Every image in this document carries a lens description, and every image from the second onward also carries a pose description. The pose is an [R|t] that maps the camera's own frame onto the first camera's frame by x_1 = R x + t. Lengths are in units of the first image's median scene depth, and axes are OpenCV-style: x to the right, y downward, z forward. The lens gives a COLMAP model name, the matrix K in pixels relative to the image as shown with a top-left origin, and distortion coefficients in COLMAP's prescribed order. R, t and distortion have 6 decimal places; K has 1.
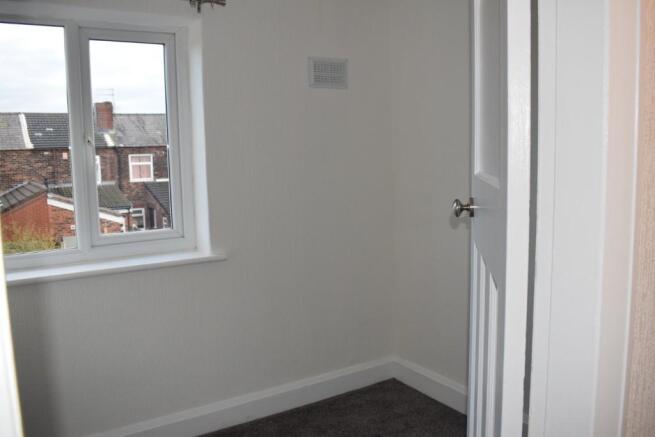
lens RADIAL K [[545.0, 0, 327.2], [0, 545.0, 221.5], [0, 0, 1]] dist [-0.067847, -0.012659]
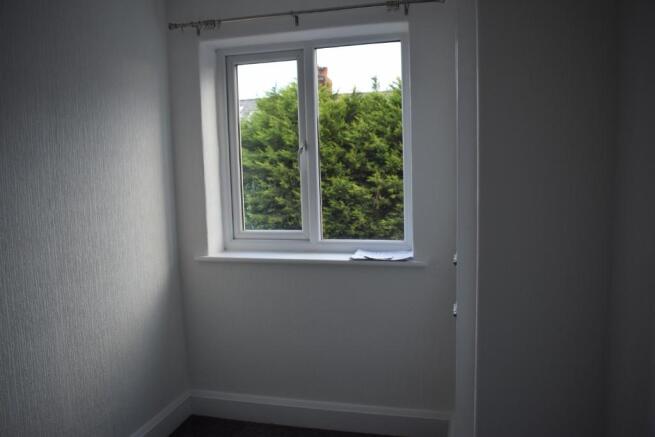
lens RADIAL K [[545.0, 0, 328.1], [0, 545.0, 217.1], [0, 0, 1]] dist [-0.067847, -0.012659]
pose [[0.678128, 0.087716, -0.729691, 0.588125], [-0.081066, 0.995721, 0.044358, -0.071745], [0.730459, 0.029072, 0.682337, 0.322593]]
